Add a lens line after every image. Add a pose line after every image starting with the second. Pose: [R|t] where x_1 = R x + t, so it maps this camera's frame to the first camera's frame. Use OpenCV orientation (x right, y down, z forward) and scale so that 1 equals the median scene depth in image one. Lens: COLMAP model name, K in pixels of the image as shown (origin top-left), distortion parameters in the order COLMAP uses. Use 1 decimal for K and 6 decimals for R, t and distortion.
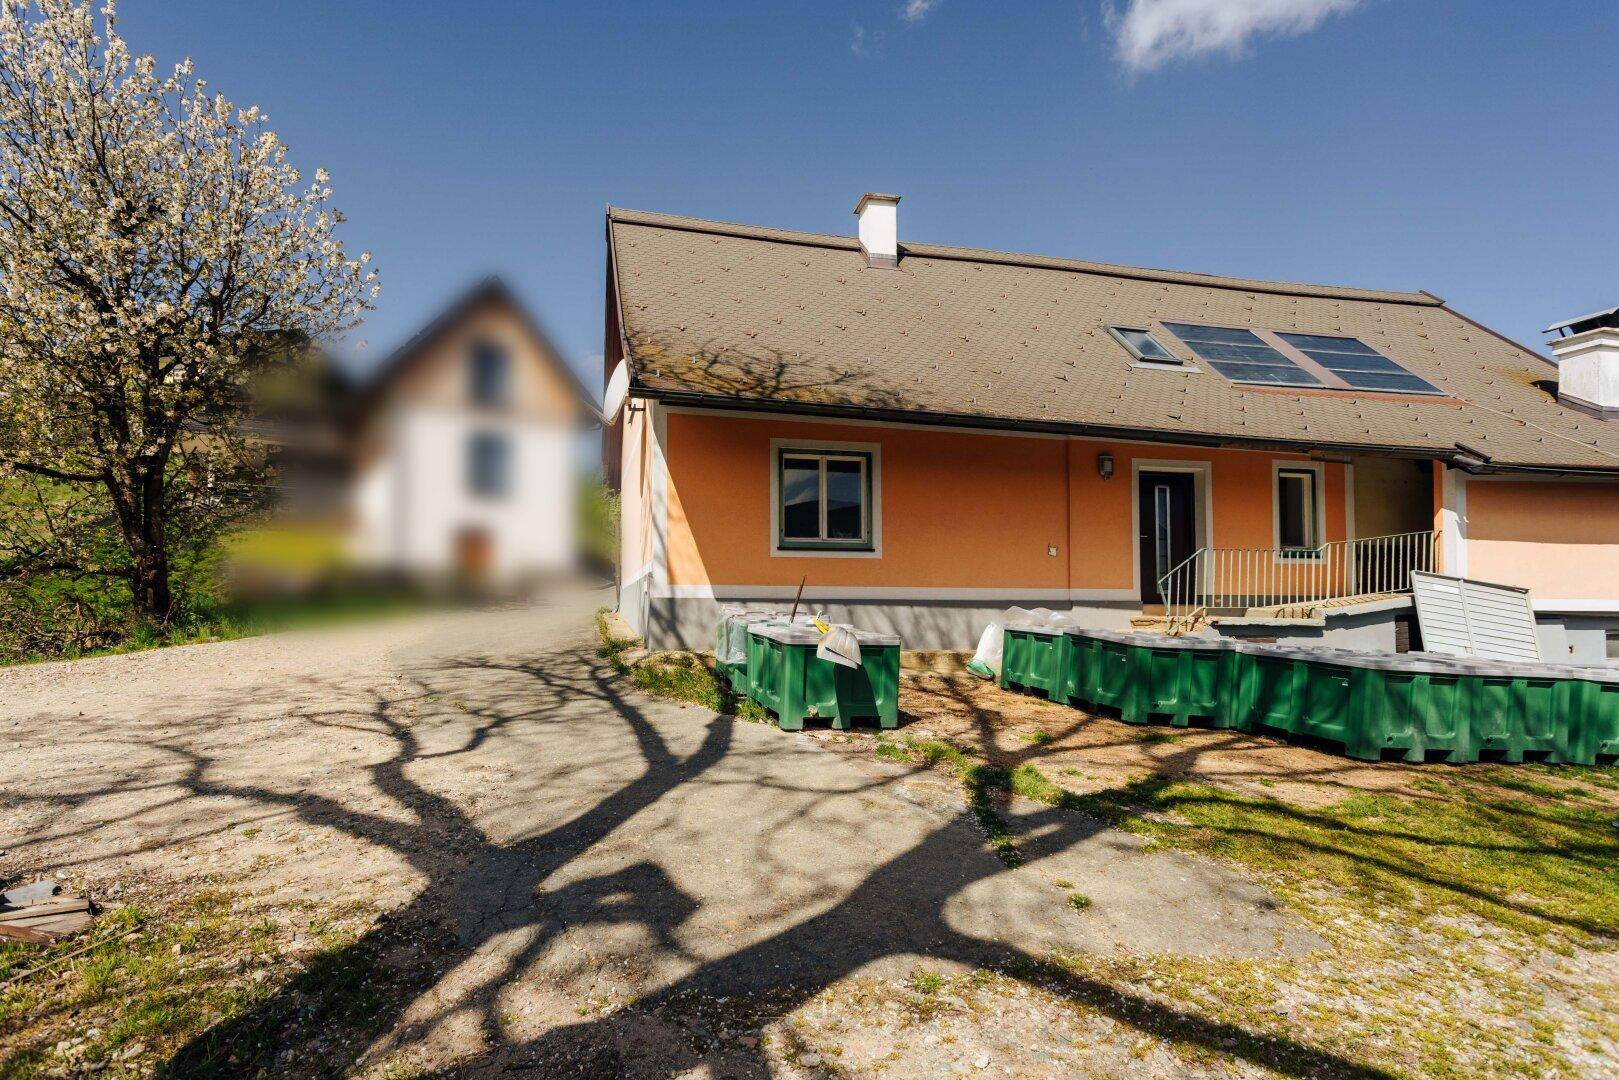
lens RADIAL K [[1338.0, 0, 809.5], [0, 1338.0, 540.0], [0, 0, 1]] dist [0.056894, 0.000036]
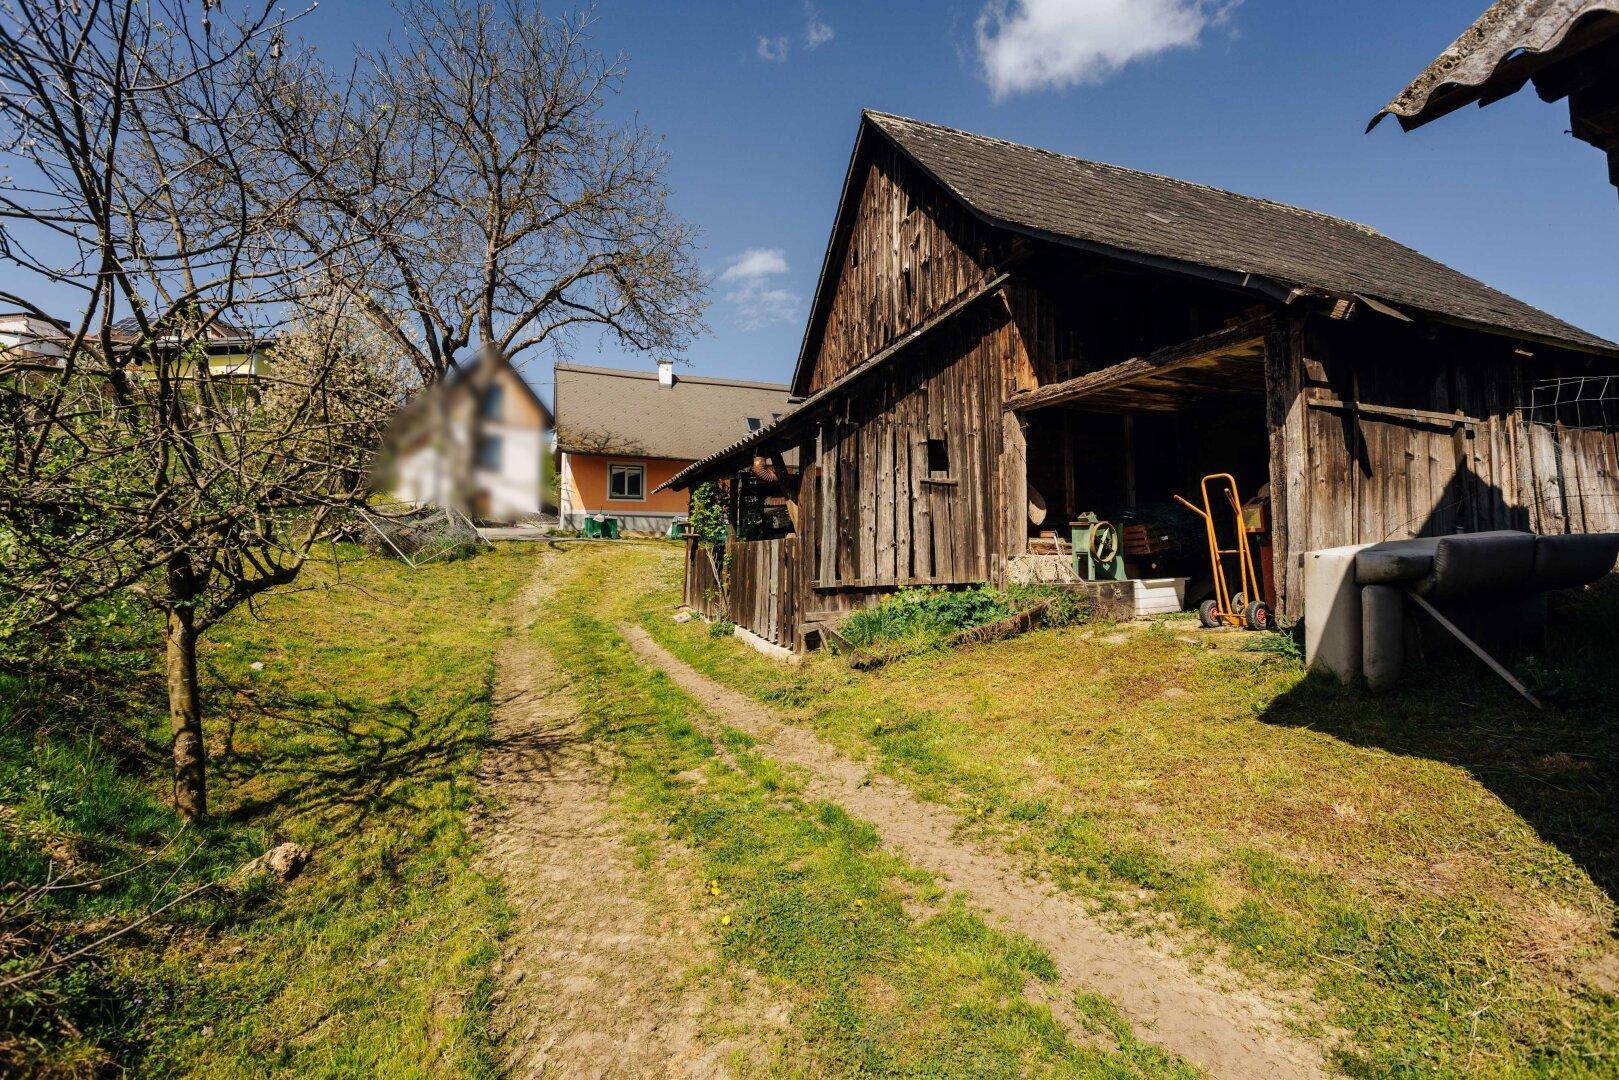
lens RADIAL K [[1338.0, 0, 809.5], [0, 1338.0, 540.0], [0, 0, 1]] dist [0.056894, 0.000036]
pose [[0.999641, 0.013035, 0.023407, 0.346833], [-0.013447, 0.999756, 0.017548, 0.039178], [-0.023173, -0.017856, 0.999572, -1.946461]]
